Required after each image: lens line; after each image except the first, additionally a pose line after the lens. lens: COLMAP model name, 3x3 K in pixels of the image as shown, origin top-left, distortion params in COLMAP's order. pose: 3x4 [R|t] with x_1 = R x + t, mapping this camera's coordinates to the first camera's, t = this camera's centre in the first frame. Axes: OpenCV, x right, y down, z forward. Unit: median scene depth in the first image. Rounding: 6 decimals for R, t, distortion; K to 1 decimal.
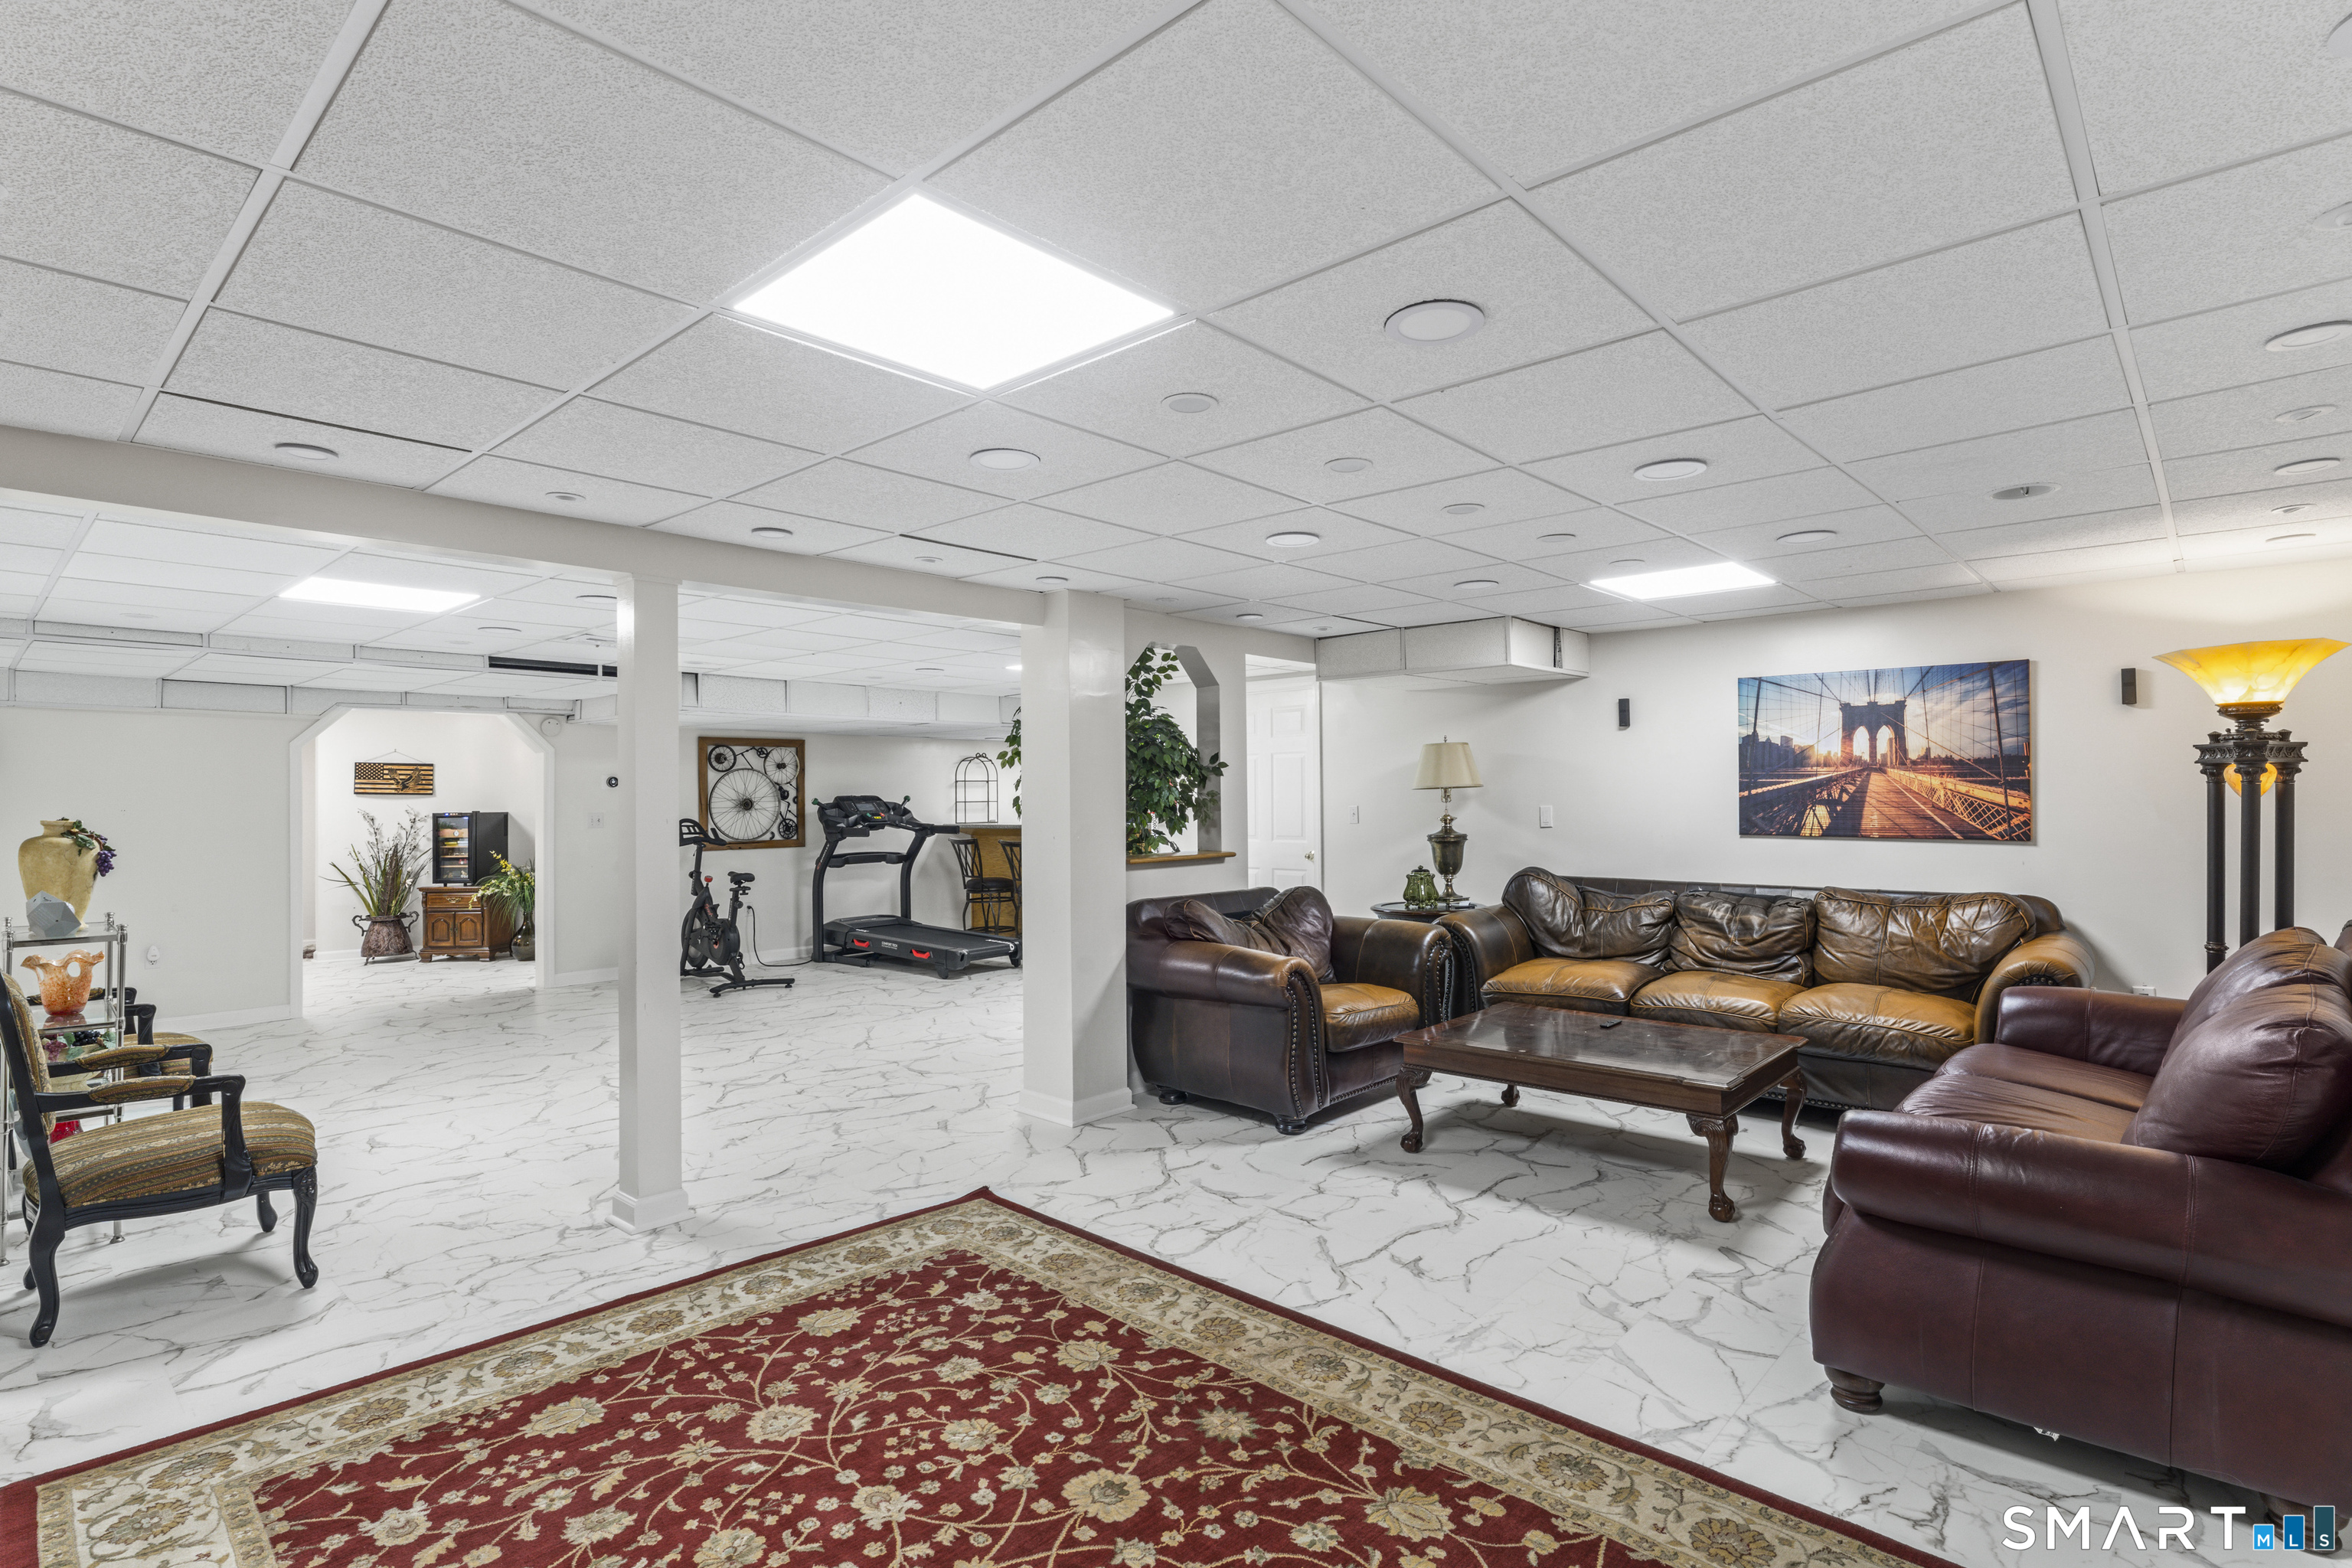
lens RADIAL K [[1147.6, 0, 1175.6], [0, 1147.6, 790.1], [0, 0, 1]] dist [-0.002703, -0.000020]
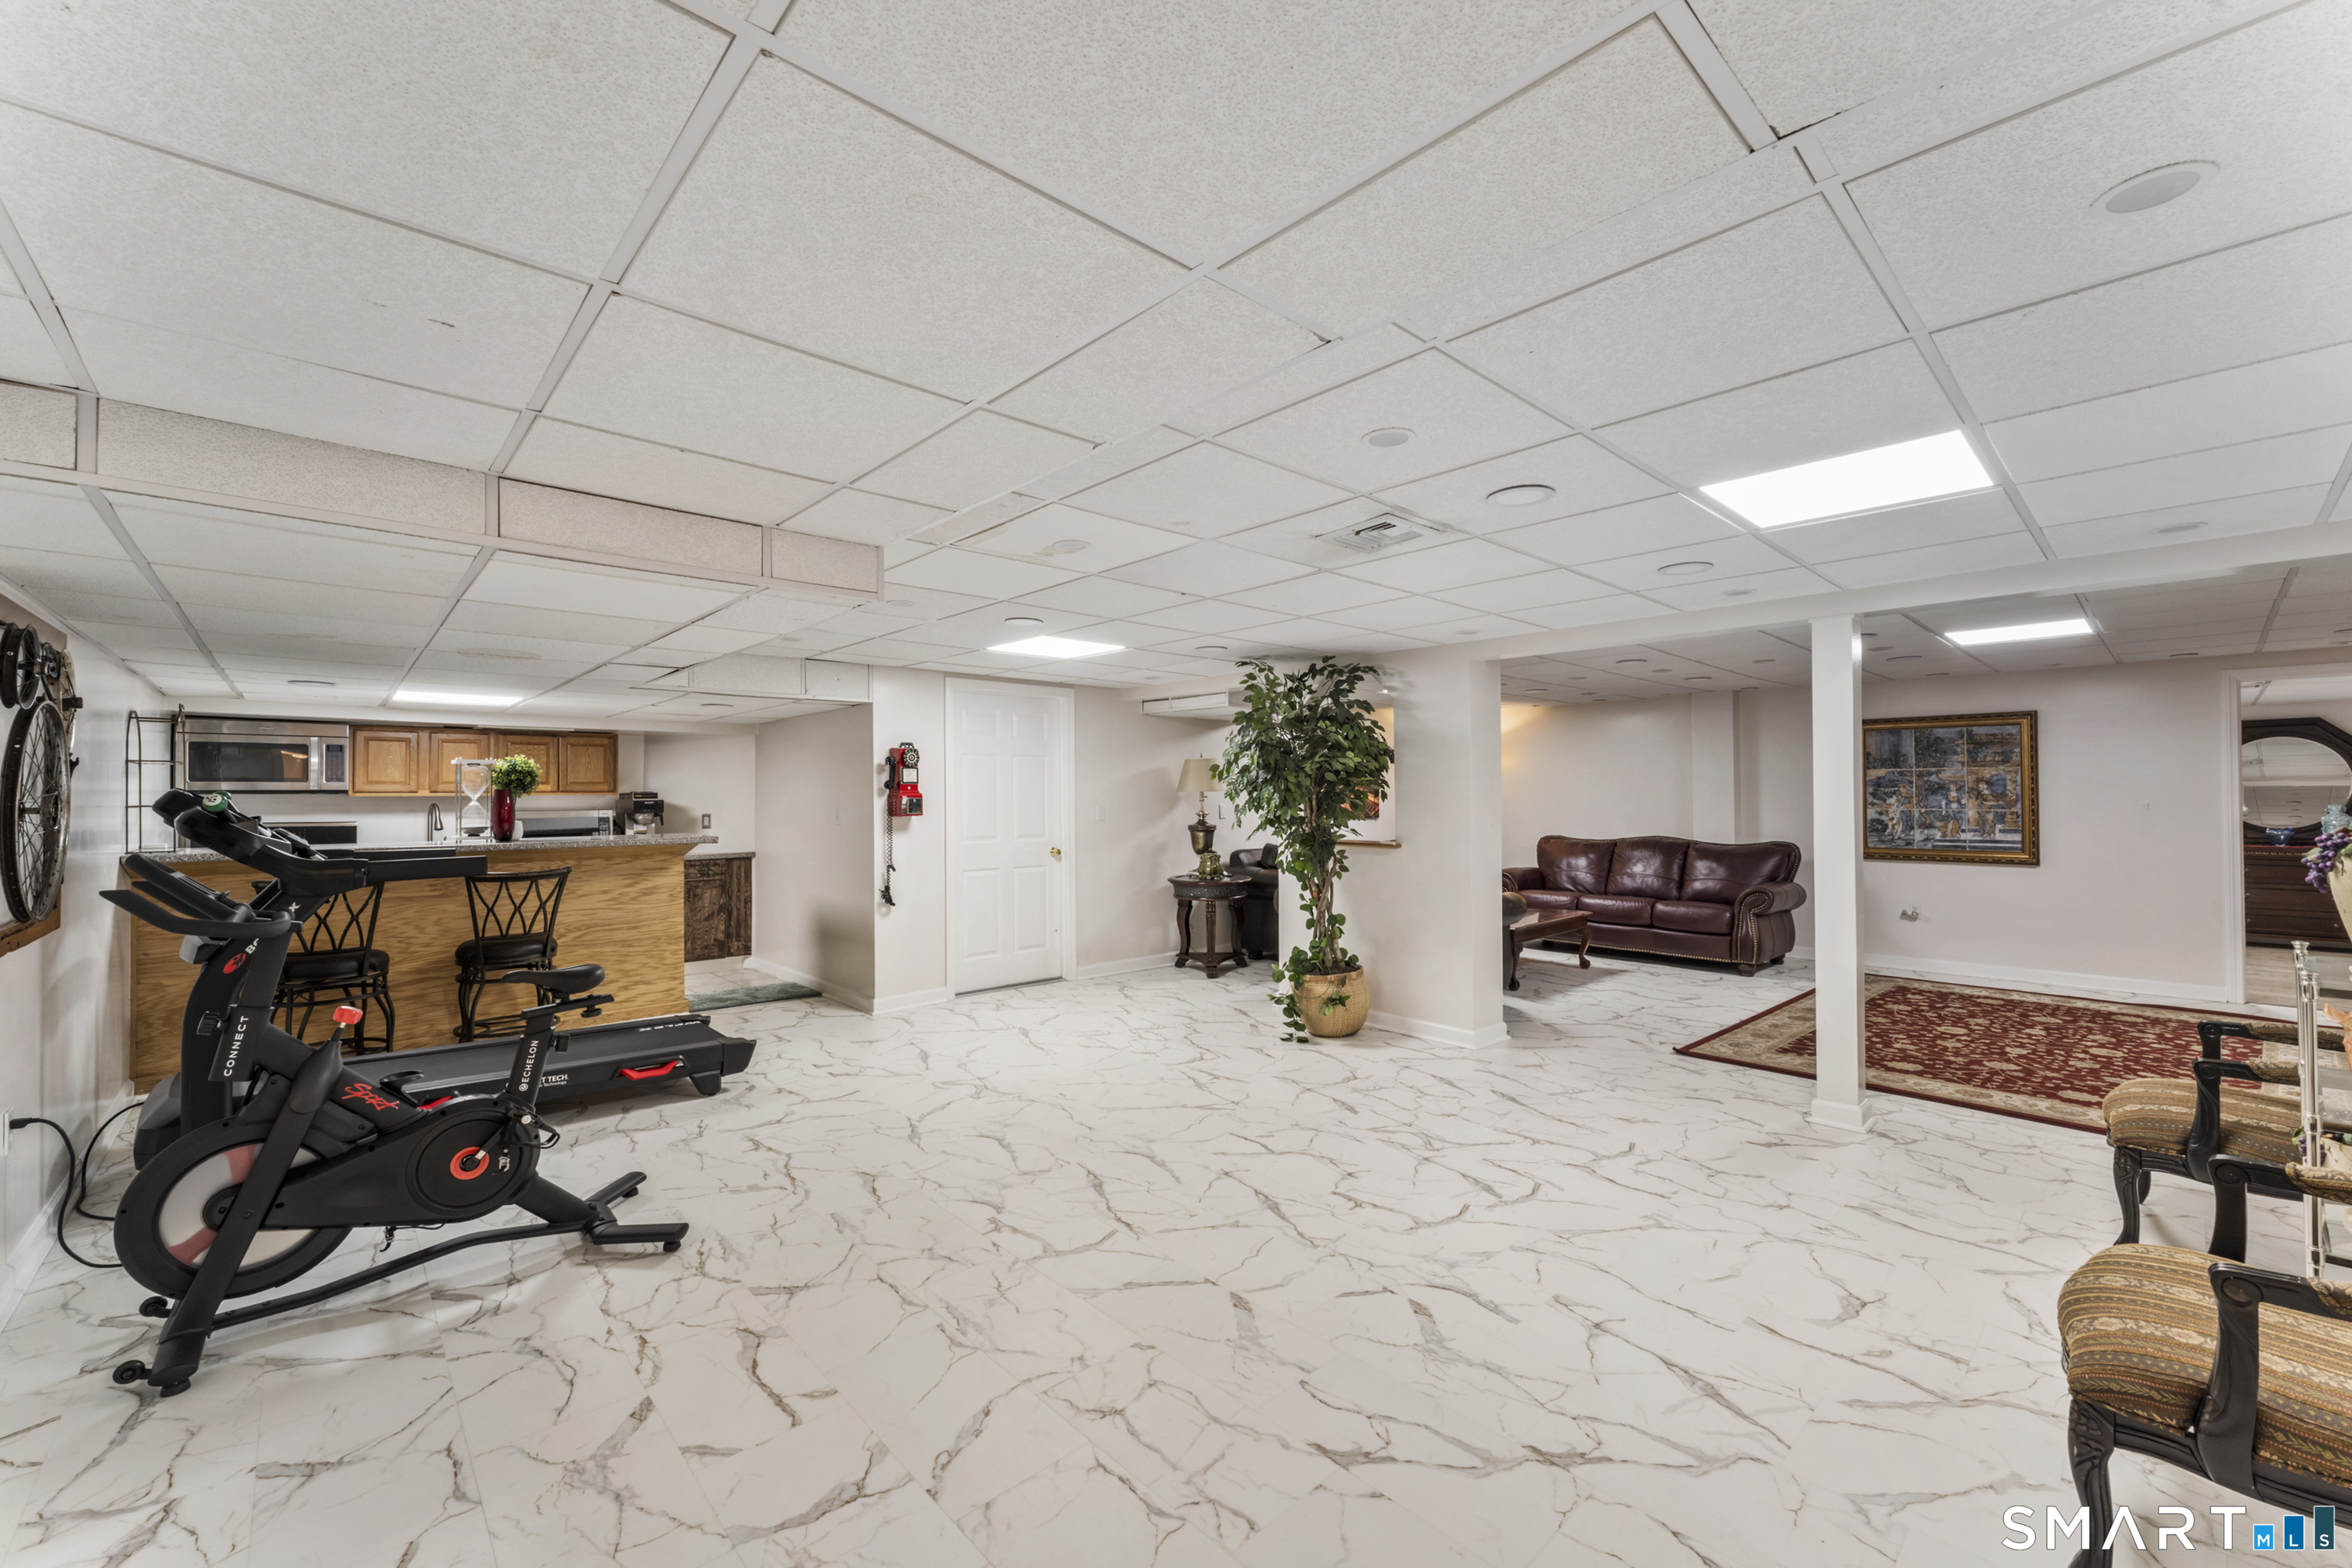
lens RADIAL K [[945.9, 0, 1175.6], [0, 945.9, 787.7], [0, 0, 1]] dist [-0.001346, -0.000071]
pose [[0.082302, 0.016405, 0.996472, -1.405456], [-0.002963, 0.999864, -0.016216, 0.019904], [-0.996603, -0.001618, 0.082339, 1.477676]]
